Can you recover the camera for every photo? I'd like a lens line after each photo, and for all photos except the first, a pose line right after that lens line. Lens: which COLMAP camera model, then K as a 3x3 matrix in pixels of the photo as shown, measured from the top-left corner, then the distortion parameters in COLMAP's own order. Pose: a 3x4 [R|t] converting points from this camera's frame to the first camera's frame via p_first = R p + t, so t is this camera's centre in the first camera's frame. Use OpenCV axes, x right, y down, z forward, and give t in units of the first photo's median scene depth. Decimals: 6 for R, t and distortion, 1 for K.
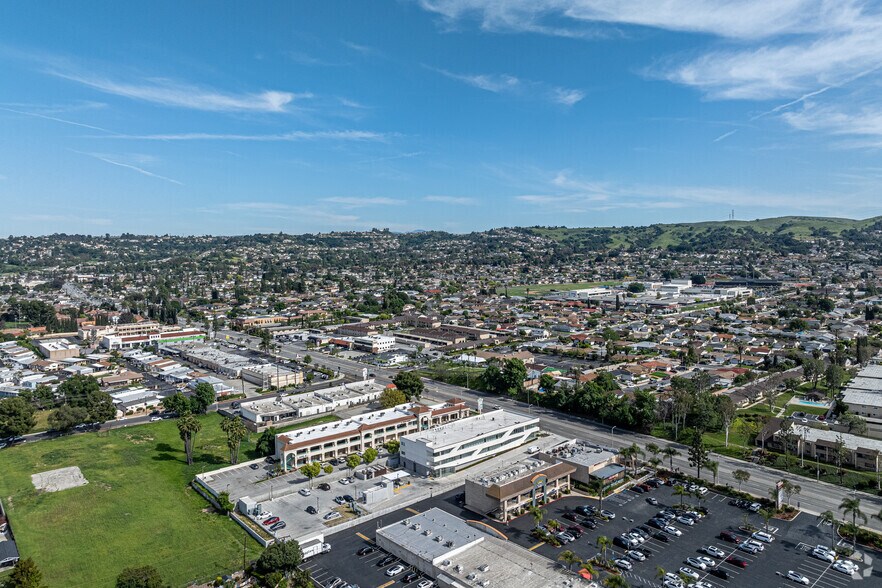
lens RADIAL K [[613.4, 0, 441.0], [0, 613.4, 348.5], [0, 0, 1]] dist [-0.022207, 0.000482]
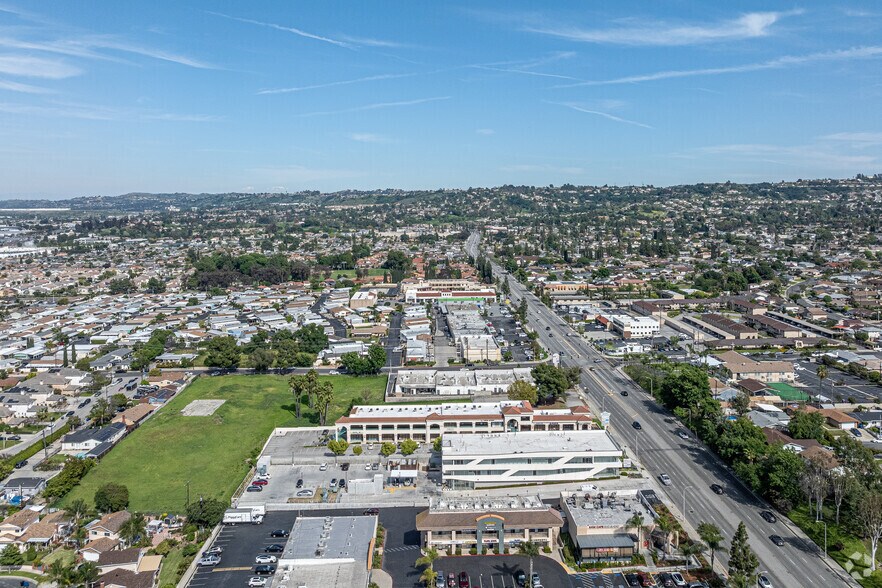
lens RADIAL K [[697.5, 0, 441.0], [0, 697.5, 294.0], [0, 0, 1]] dist [-0.014885, -0.005841]
pose [[0.766473, 0.087265, -0.636320, 0.057341], [-0.102811, 0.994622, 0.012562, -0.007340], [0.633994, 0.055792, 0.771323, 0.020988]]
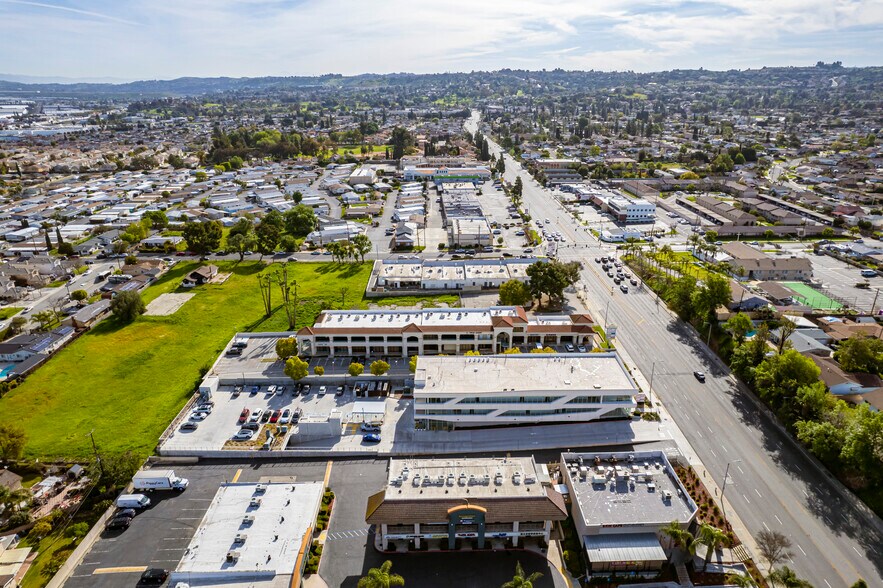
lens RADIAL K [[559.1, 0, 443.7], [0, 559.1, 304.9], [0, 0, 1]] dist [-0.074055, 0.061532]
pose [[0.761082, 0.246020, -0.600191, 0.035505], [-0.109746, 0.960783, 0.254662, -0.009308], [0.639305, -0.127950, 0.758234, 0.052906]]
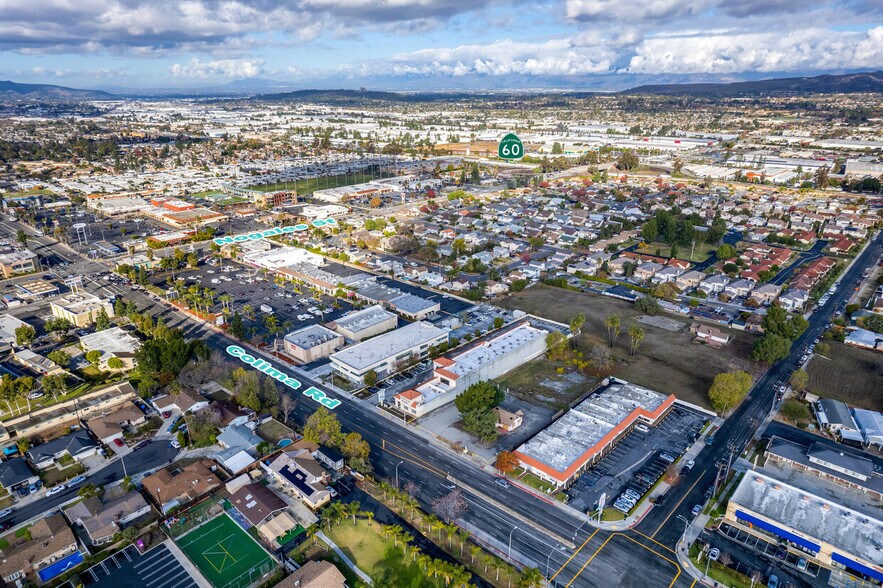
lens RADIAL K [[559.1, 0, 443.7], [0, 559.1, 304.9], [0, 0, 1]] dist [-0.074055, 0.061532]
pose [[-0.993072, 0.047792, -0.107348, 0.007088], [-0.013550, 0.860883, 0.508622, -0.051198], [0.116722, 0.506553, -0.854272, 0.202320]]
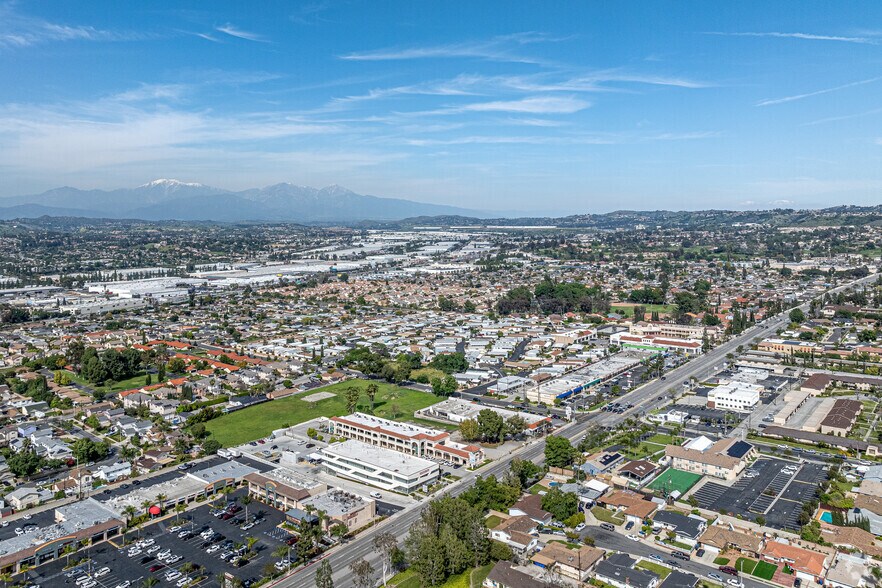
lens RADIAL K [[670.6, 0, 400.3], [0, 670.6, 294.4], [0, 0, 1]] dist [-0.024631, 0.001510]
pose [[0.113573, 0.115110, -0.986839, 0.136801], [-0.146628, 0.984331, 0.097943, -0.032749], [0.982650, 0.133575, 0.128672, 0.089507]]
